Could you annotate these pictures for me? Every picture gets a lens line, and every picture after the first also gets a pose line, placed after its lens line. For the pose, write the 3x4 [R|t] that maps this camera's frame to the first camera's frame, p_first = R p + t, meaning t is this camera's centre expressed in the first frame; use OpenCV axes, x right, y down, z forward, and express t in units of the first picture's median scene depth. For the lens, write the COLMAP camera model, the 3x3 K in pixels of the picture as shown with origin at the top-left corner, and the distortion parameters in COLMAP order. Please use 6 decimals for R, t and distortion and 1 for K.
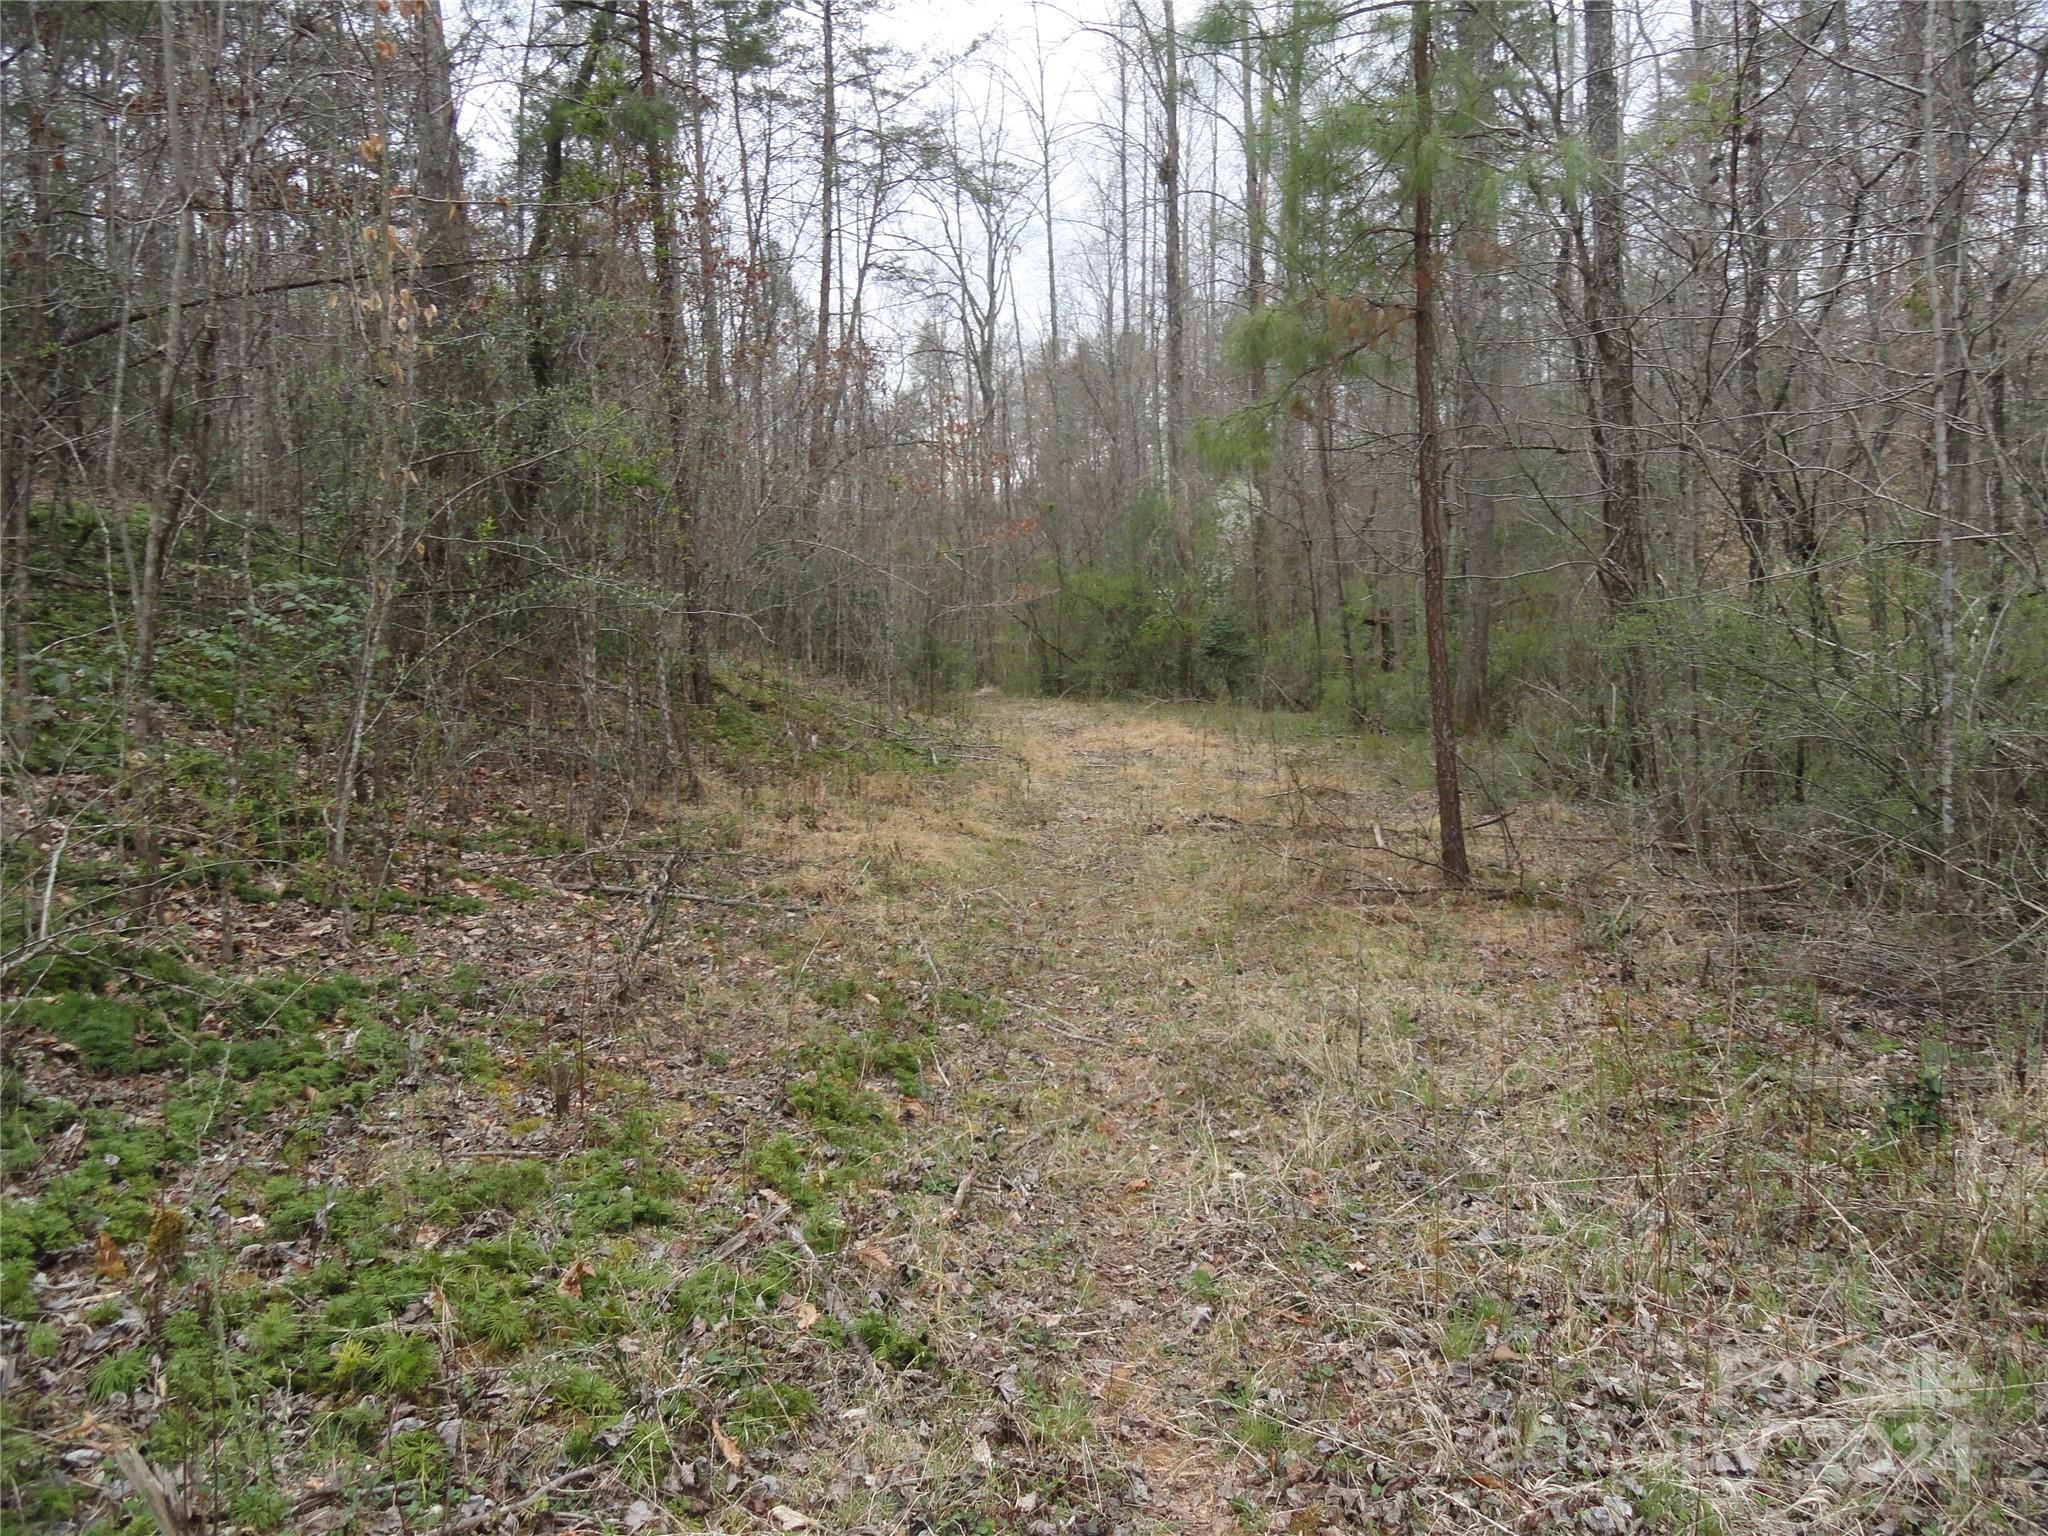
lens RADIAL K [[1409.8, 0, 1022.3], [0, 1409.8, 771.2], [0, 0, 1]] dist [-0.010526, -0.005411]
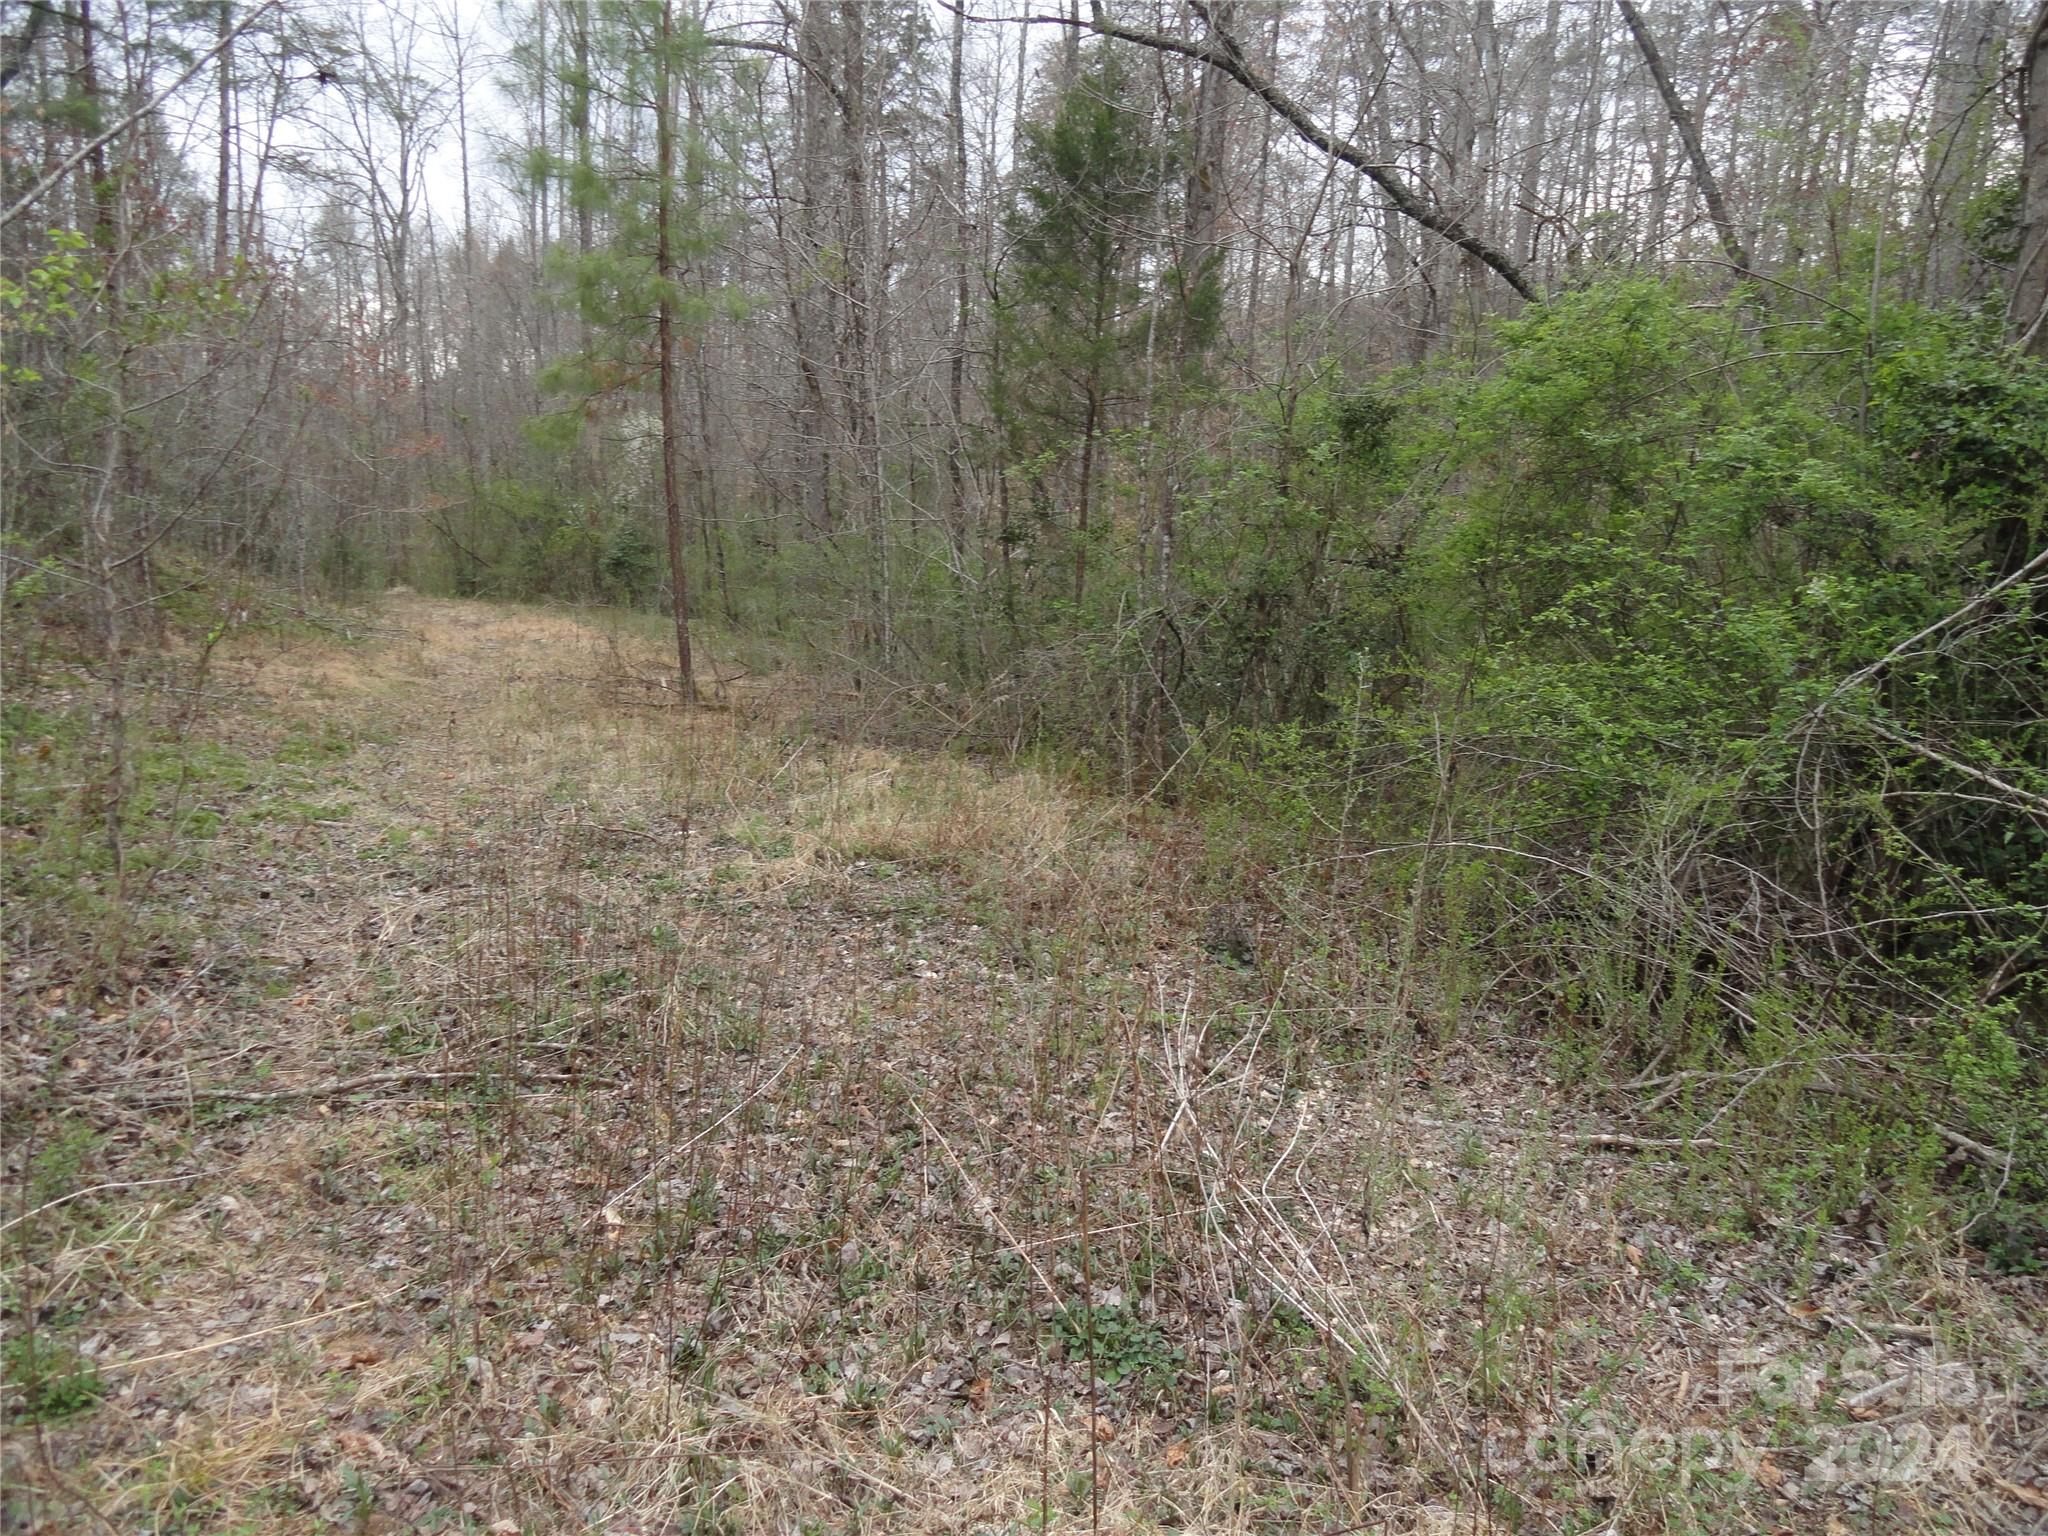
lens RADIAL K [[1409.8, 0, 1029.1], [0, 1409.8, 767.6], [0, 0, 1]] dist [-0.010526, -0.005411]
pose [[0.924483, -0.007703, 0.381145, 0.007794], [-0.013510, 0.998506, 0.052948, 0.013354], [-0.380983, -0.054099, 0.922998, -0.155966]]
